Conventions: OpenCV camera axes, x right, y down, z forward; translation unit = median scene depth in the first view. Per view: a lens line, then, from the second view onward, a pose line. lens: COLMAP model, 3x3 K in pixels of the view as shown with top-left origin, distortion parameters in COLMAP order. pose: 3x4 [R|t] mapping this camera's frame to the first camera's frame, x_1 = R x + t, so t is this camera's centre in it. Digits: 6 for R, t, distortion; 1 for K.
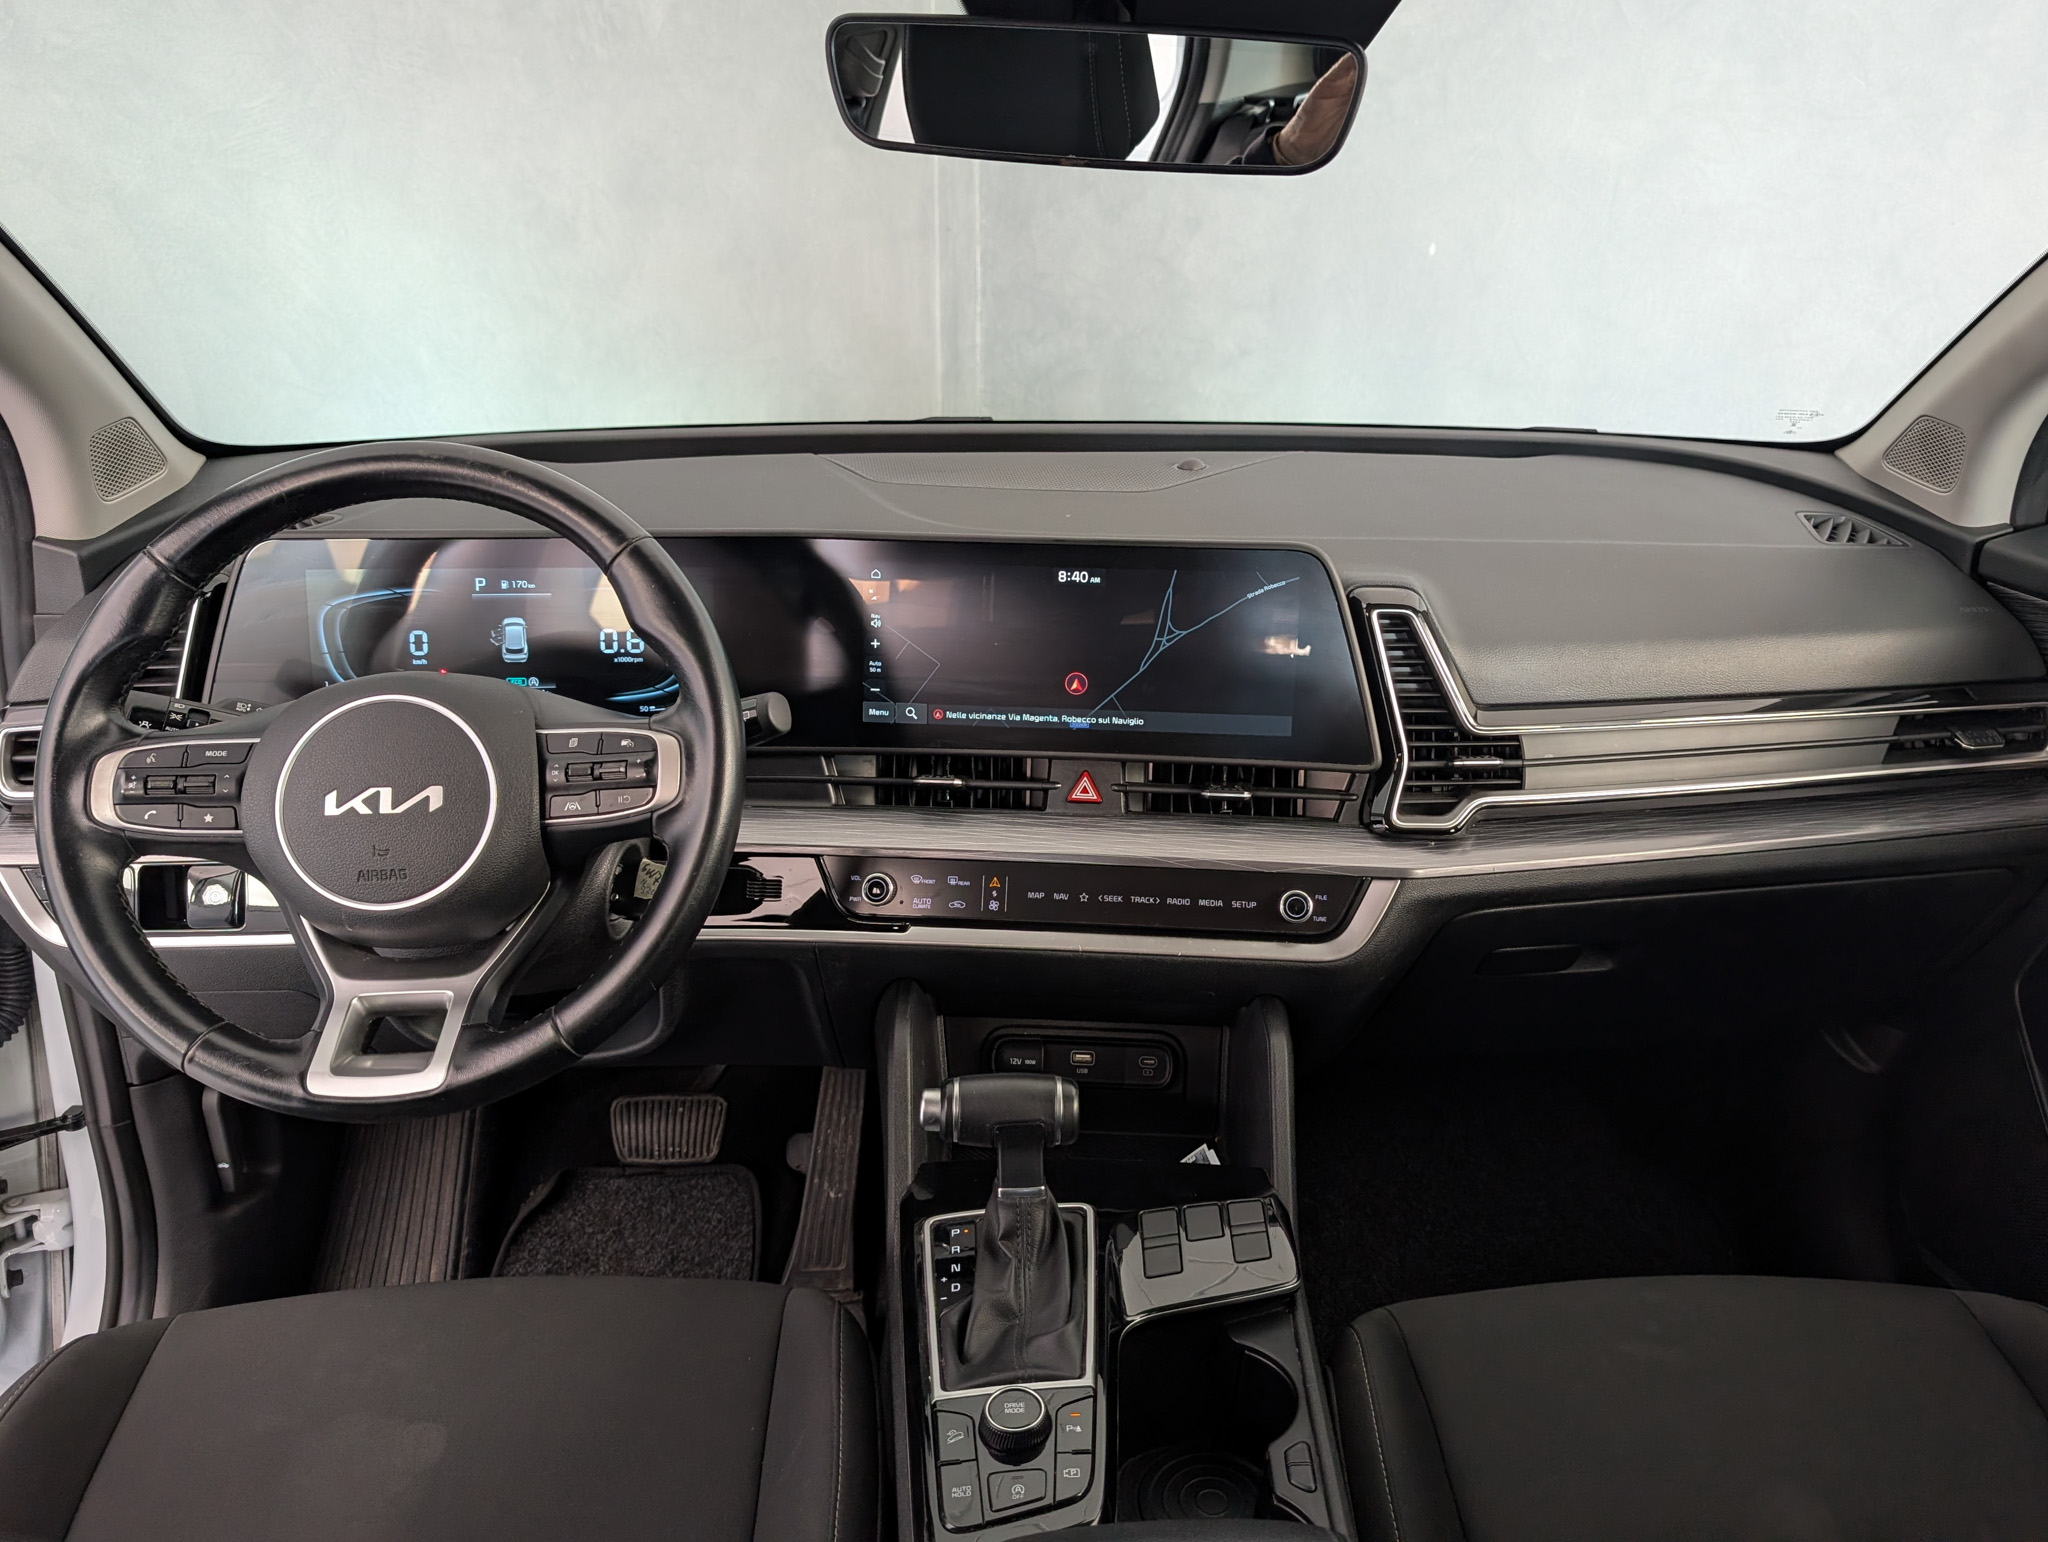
lens RADIAL K [[1424.6, 0, 1024.0], [0, 1424.6, 771.0], [0, 0, 1]] dist [0.025836, -0.039538]
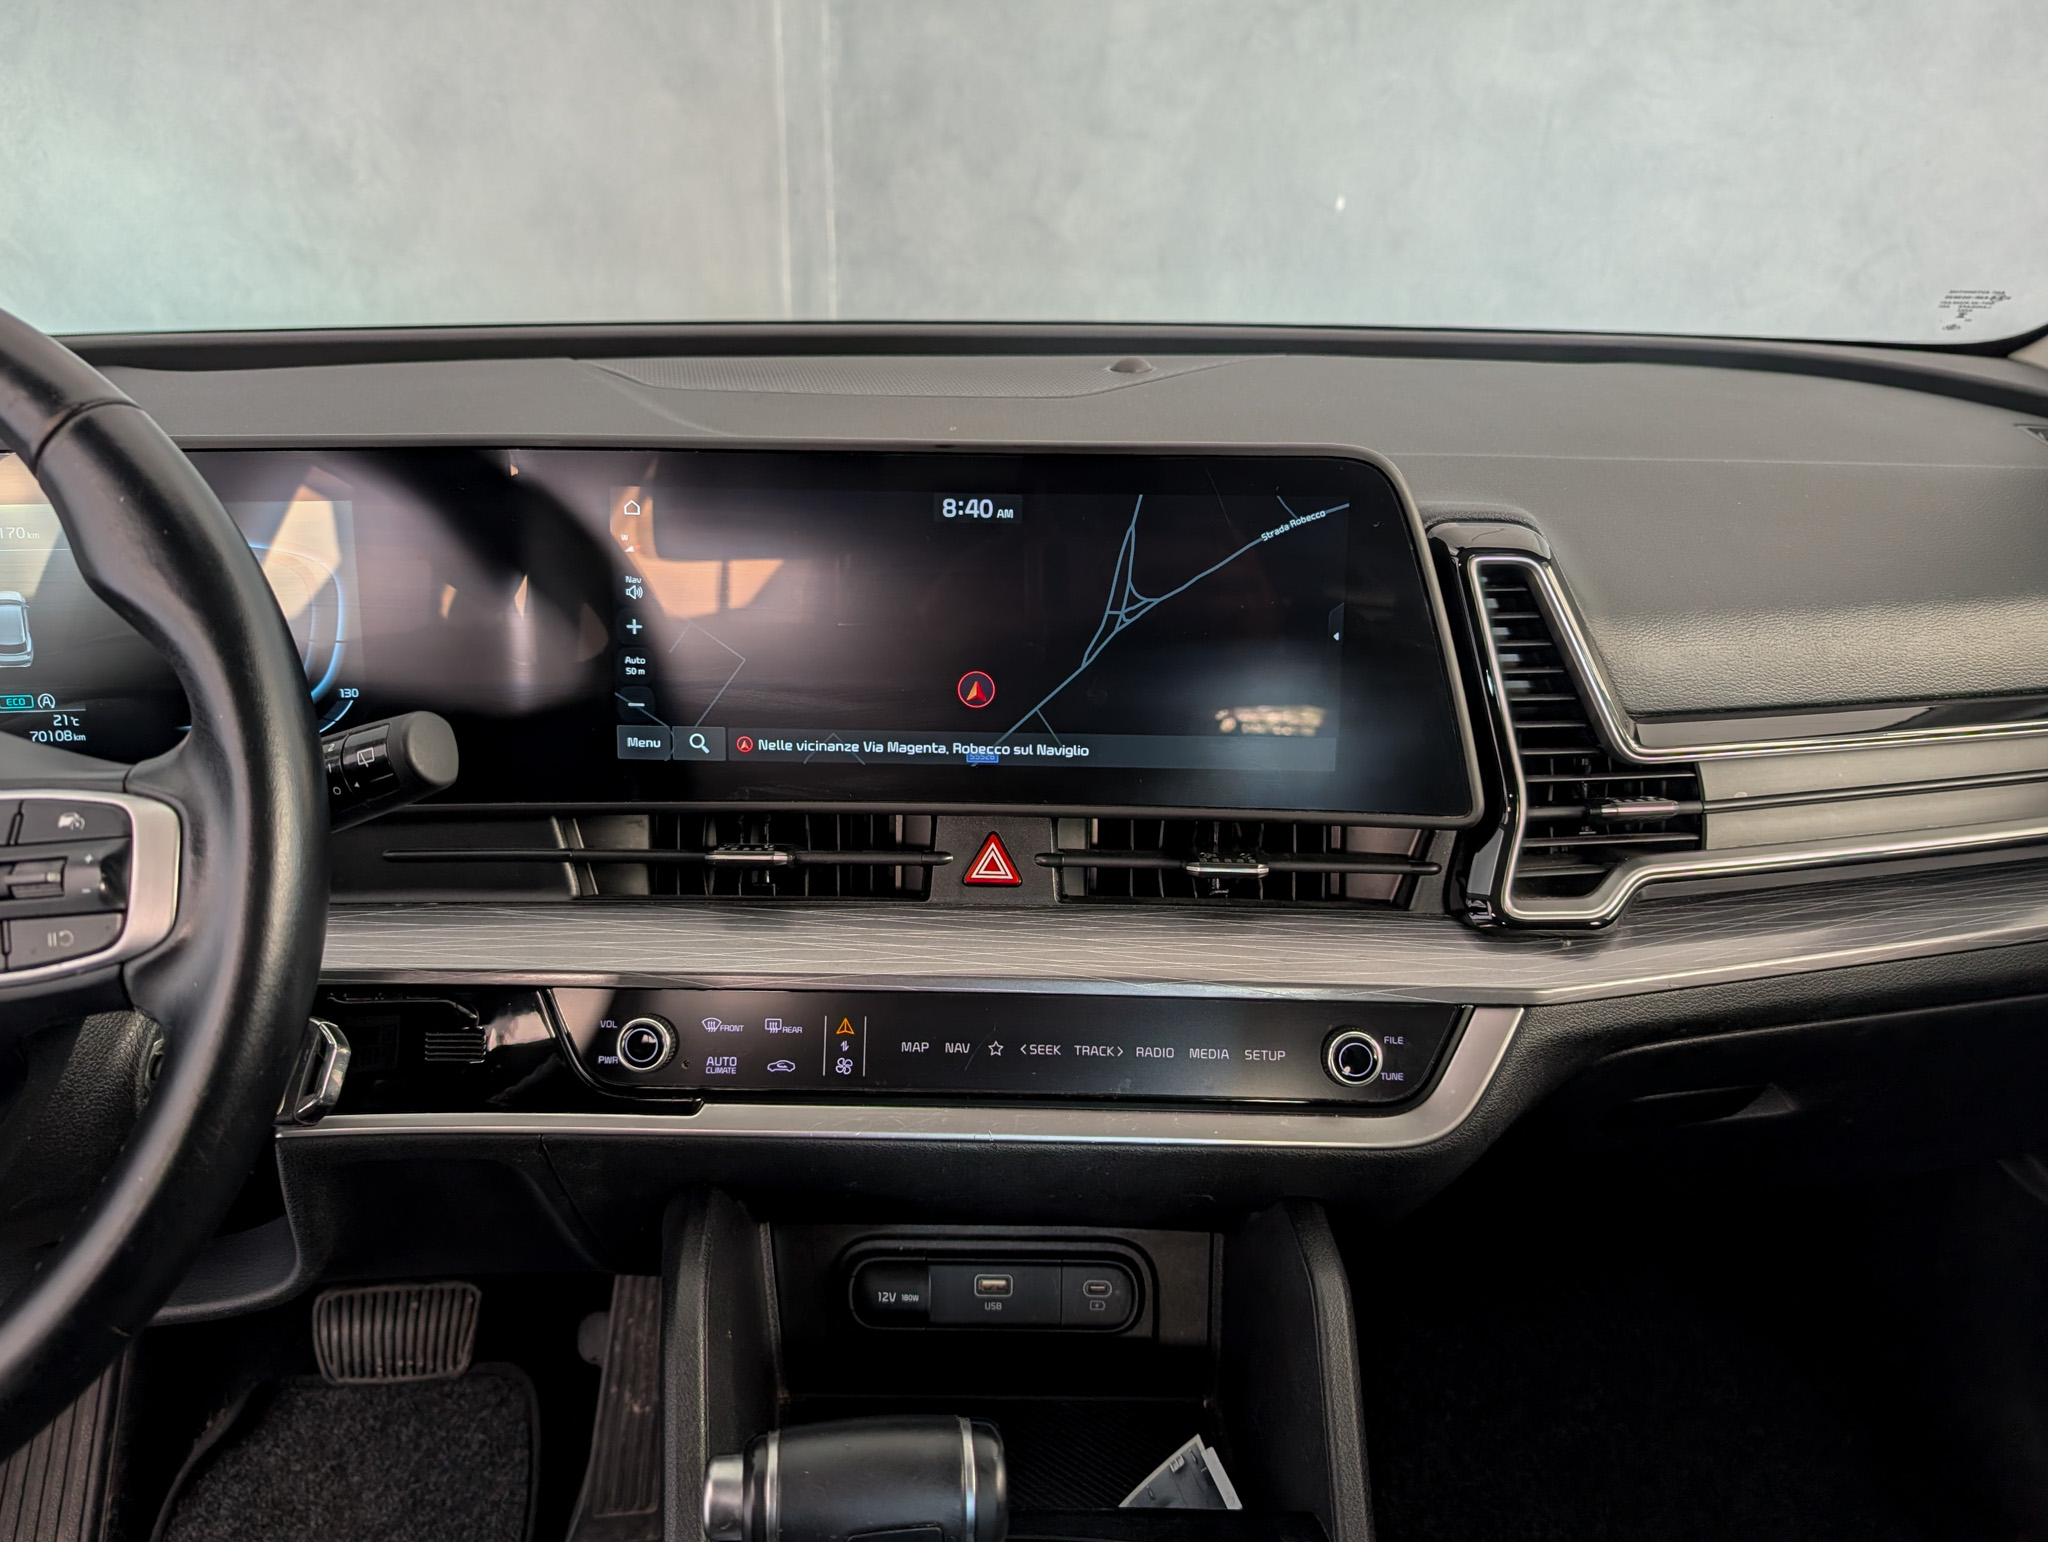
lens RADIAL K [[1407.5, 0, 953.5], [0, 1407.5, 766.0], [0, 0, 1]] dist [0.015868, -0.002178]
pose [[0.998938, -0.018313, 0.042278, 0.001727], [0.018918, 0.999724, -0.013953, -0.020880], [-0.042011, 0.014738, 0.999008, 0.407738]]
